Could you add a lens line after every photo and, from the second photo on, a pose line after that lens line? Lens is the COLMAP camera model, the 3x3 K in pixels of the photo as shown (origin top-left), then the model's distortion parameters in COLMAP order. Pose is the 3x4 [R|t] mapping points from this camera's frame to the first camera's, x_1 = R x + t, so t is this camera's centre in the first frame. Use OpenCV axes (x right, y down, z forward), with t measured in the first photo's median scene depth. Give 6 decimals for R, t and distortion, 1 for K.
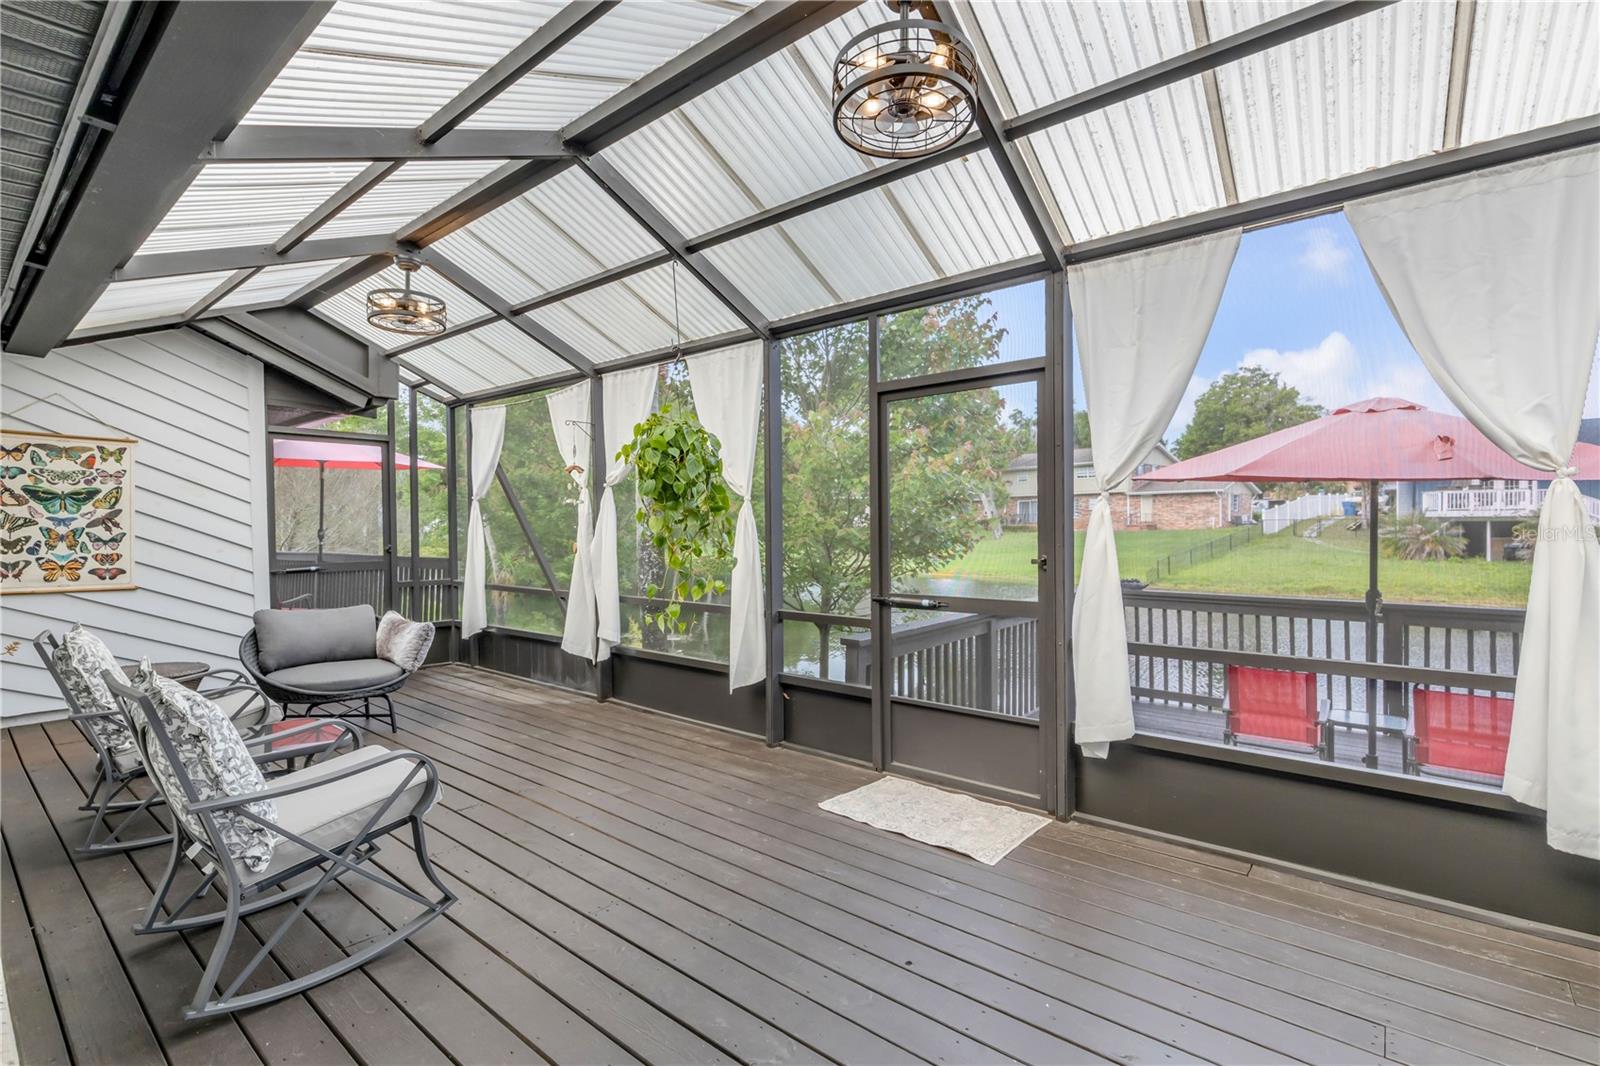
lens RADIAL K [[721.0, 0, 811.2], [0, 721.0, 527.6], [0, 0, 1]] dist [0.001812, 0.000256]
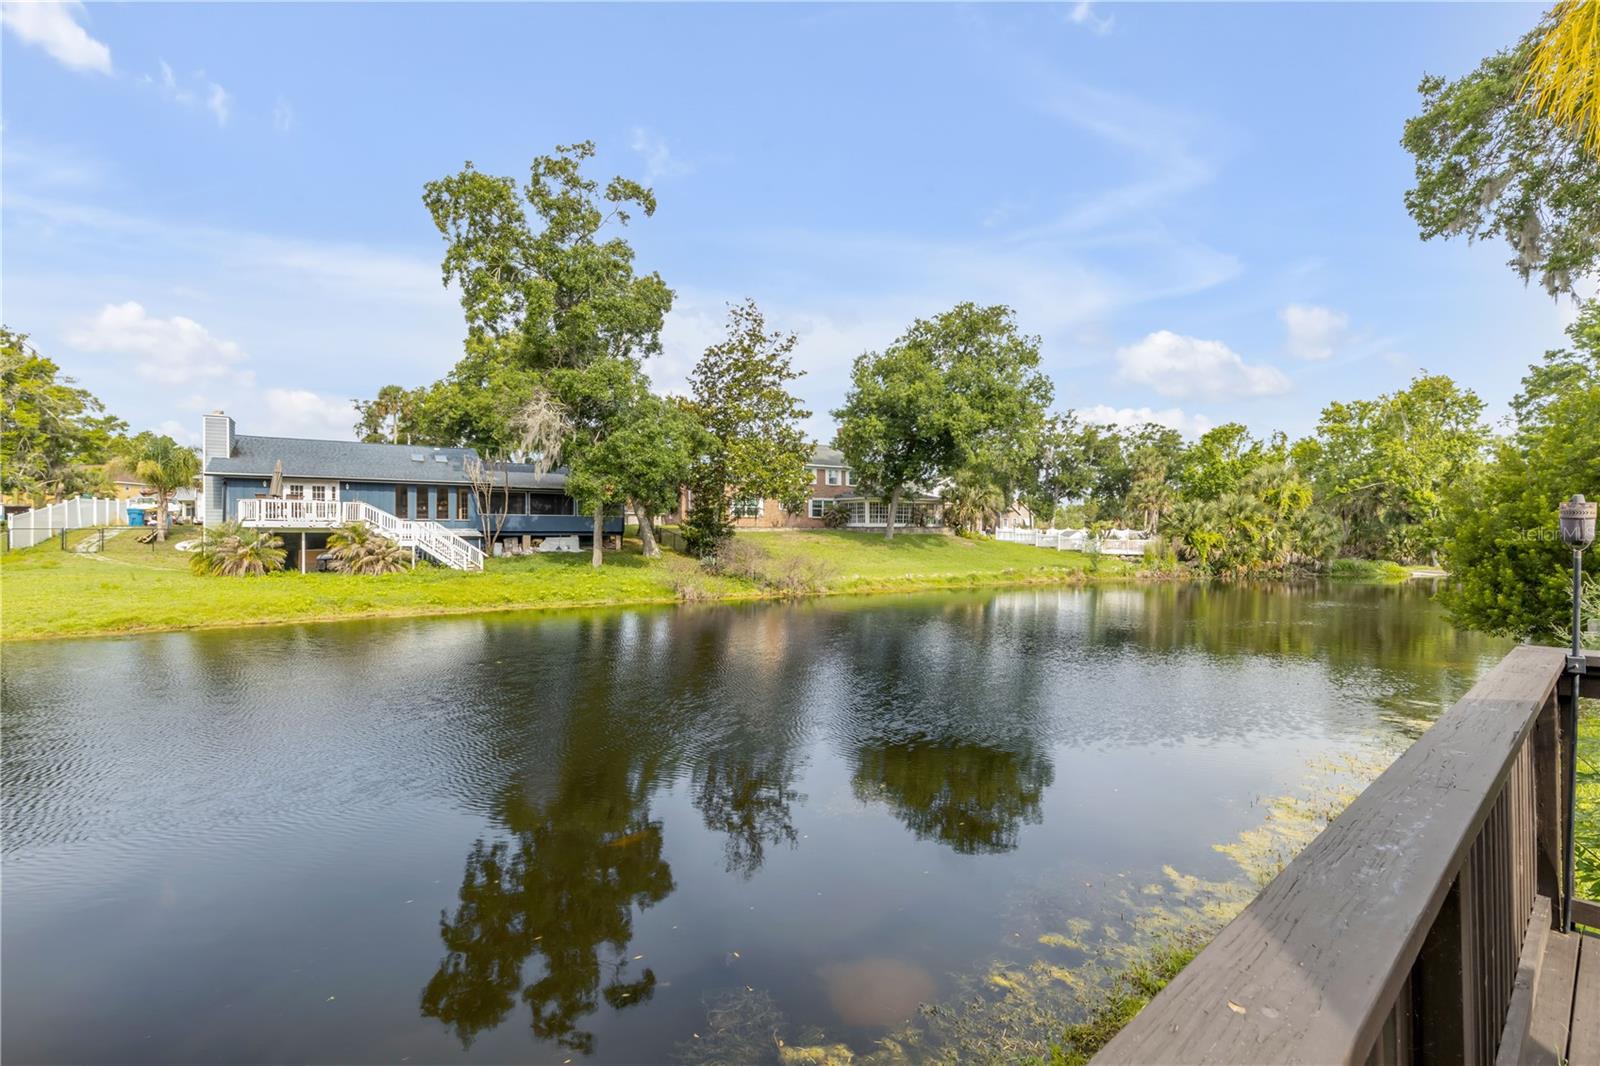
lens RADIAL K [[721.0, 0, 802.0], [0, 721.0, 536.9], [0, 0, 1]] dist [0.001812, 0.000256]
pose [[0.162658, 0.005762, 0.986666, 0.082234], [0.002111, 0.999979, -0.006187, 0.004285], [-0.986680, 0.003089, 0.162642, 0.173128]]
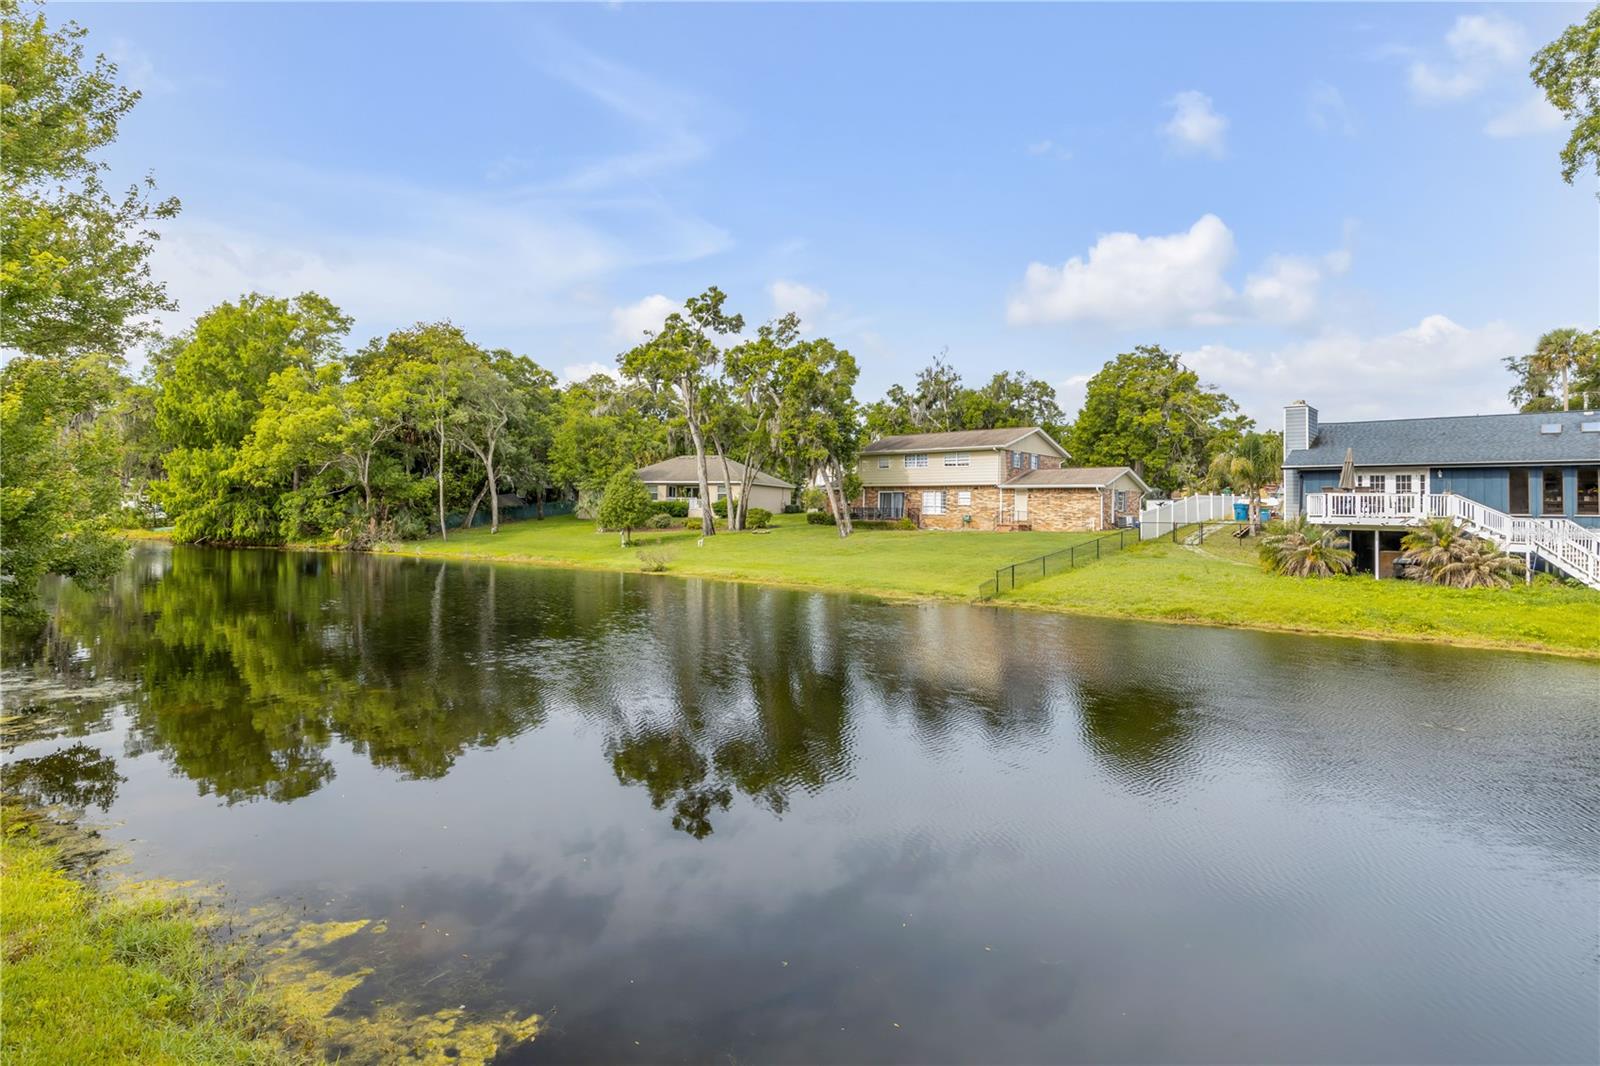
lens RADIAL K [[840.7, 0, 805.7], [0, 840.7, 491.4], [0, 0, 1]] dist [0.005730, 0.002478]
pose [[0.990407, 0.032132, 0.134396, 0.150043], [-0.027666, 0.999005, -0.034968, -0.002183], [-0.135385, 0.030914, 0.990311, 0.121103]]
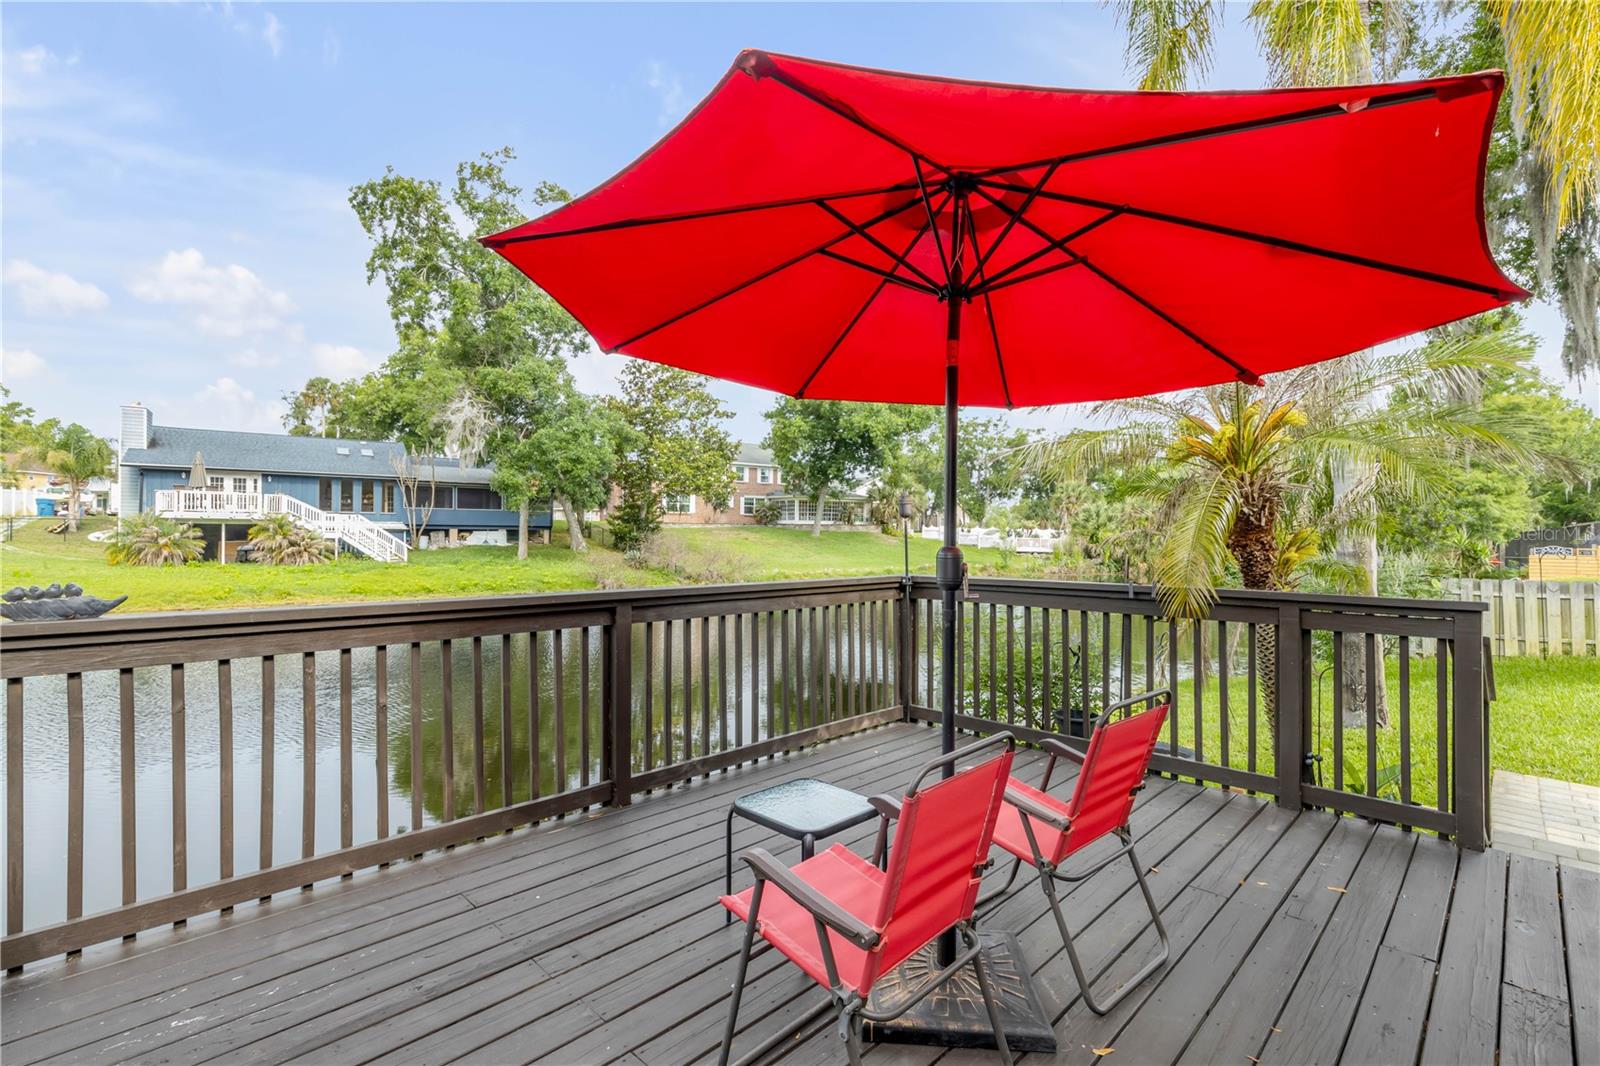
lens RADIAL K [[721.0, 0, 795.8], [0, 721.0, 535.0], [0, 0, 1]] dist [0.001812, 0.000256]
pose [[0.099425, 0.006994, 0.995020, 0.029962], [-0.004712, 0.999967, -0.006558, 0.009149], [-0.995034, -0.004036, 0.099455, 0.118881]]
